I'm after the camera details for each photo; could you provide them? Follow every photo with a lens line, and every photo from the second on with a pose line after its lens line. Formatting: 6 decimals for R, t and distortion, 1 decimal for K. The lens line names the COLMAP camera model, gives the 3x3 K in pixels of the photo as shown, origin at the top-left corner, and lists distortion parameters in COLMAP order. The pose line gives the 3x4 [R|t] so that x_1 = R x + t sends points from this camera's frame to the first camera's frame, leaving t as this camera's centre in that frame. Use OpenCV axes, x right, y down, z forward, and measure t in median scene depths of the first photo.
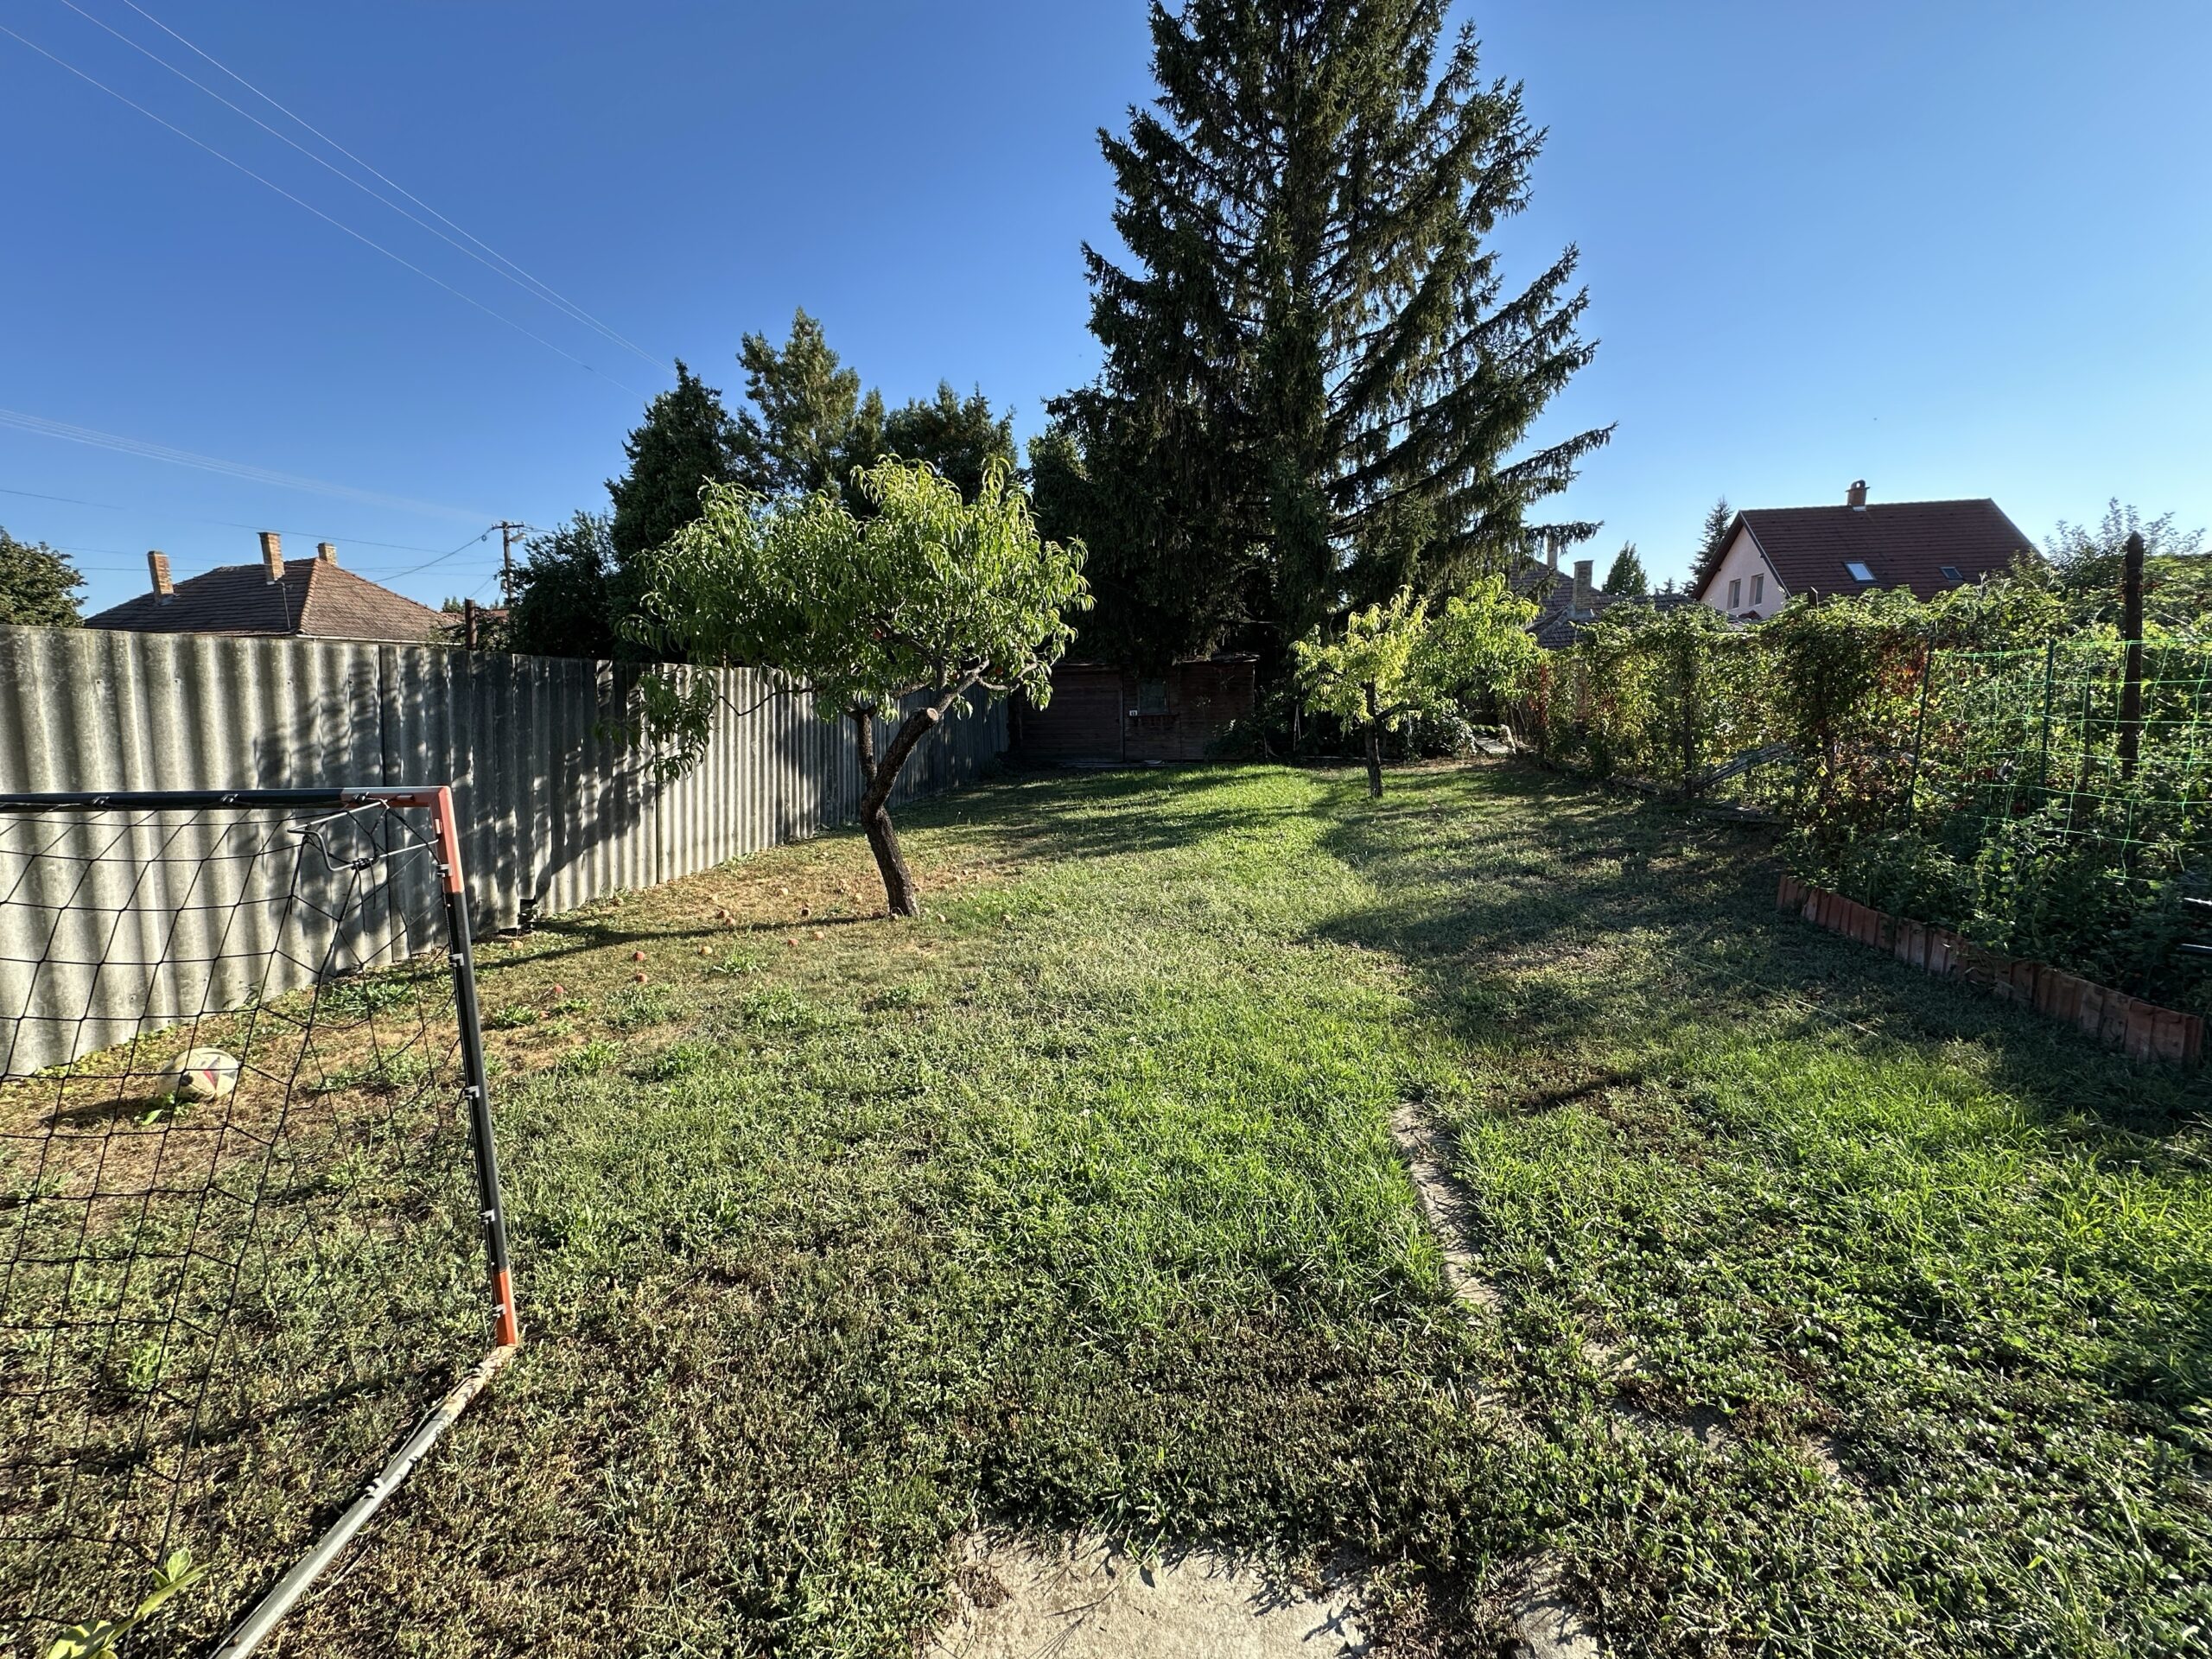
lens RADIAL K [[881.0, 0, 1101.6], [0, 881.0, 836.4], [0, 0, 1]] dist [-0.004237, 0.000593]
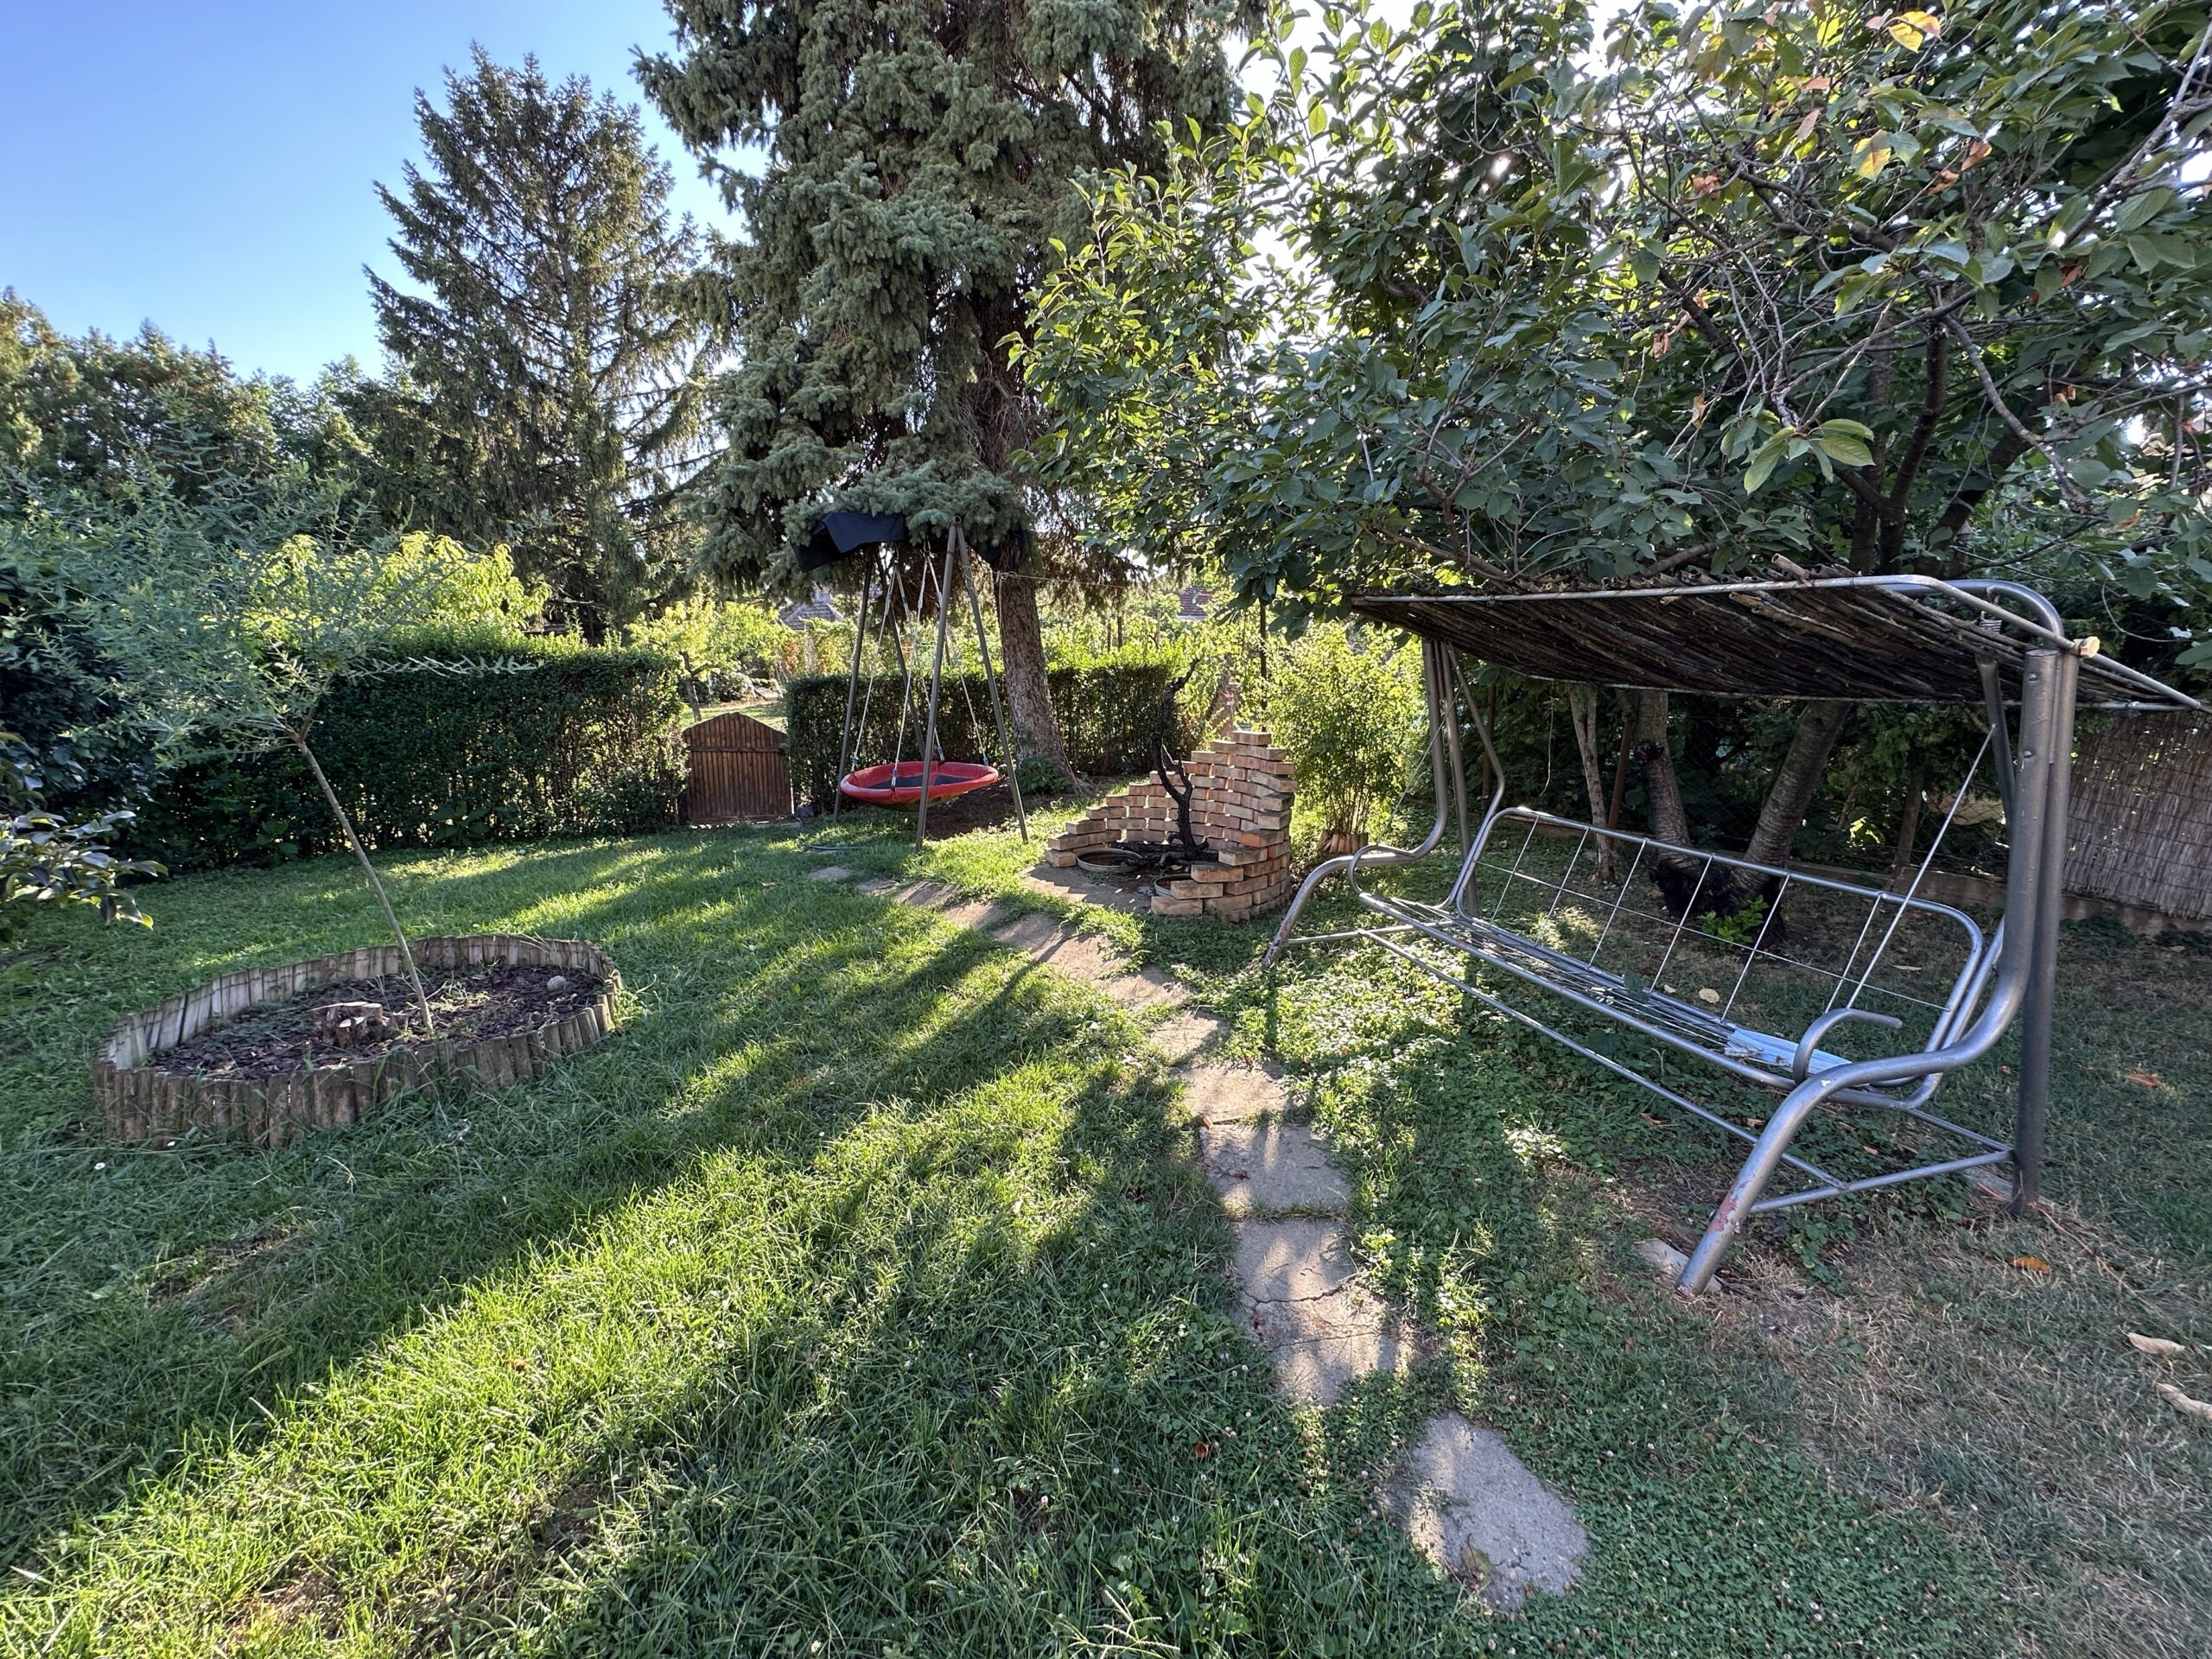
lens RADIAL K [[881.0, 0, 1103.2], [0, 881.0, 831.7], [0, 0, 1]] dist [-0.004237, 0.000593]
pose [[0.721708, -0.128541, 0.680158, -0.225213], [0.105172, 0.991561, 0.075795, 0.089738], [-0.684161, 0.016832, 0.729136, -0.558107]]
